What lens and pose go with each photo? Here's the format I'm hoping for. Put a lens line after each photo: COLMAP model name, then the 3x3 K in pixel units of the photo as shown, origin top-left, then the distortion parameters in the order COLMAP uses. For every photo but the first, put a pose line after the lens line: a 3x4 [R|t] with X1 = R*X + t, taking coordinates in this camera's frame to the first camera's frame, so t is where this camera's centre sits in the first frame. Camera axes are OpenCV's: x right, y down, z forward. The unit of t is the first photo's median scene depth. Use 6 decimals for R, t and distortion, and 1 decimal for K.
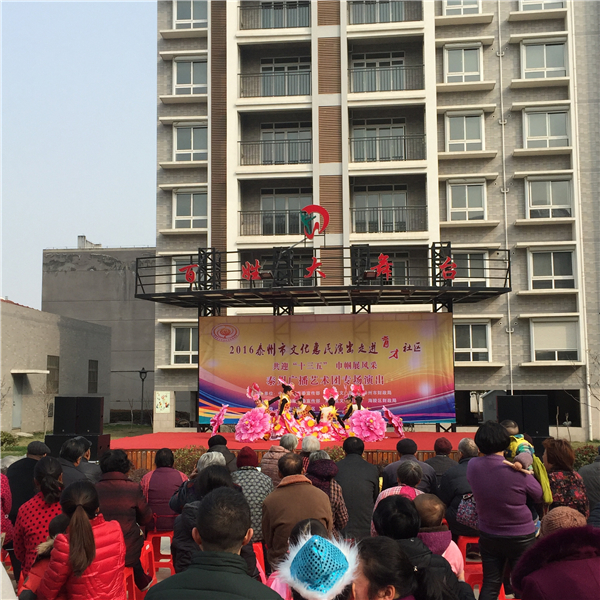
lens RADIAL K [[824.1, 0, 300.0], [0, 824.1, 300.0], [0, 0, 1]] dist [0.038513, 0.079808]
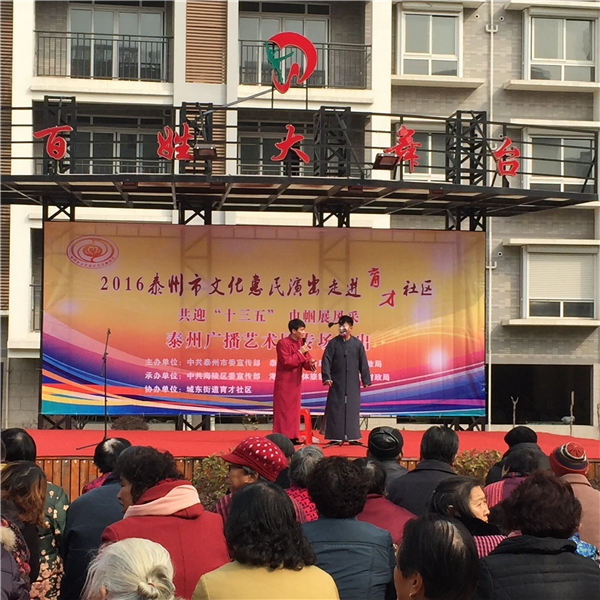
lens RADIAL K [[1457.5, 0, 300.0], [0, 1457.5, 300.0], [0, 0, 1]] dist [0.033759, -0.043887]
pose [[0.967962, 0.027629, 0.249570, -0.145489], [-0.043648, 0.997310, 0.058880, 0.005824], [-0.247272, -0.067887, 0.966565, 0.010276]]
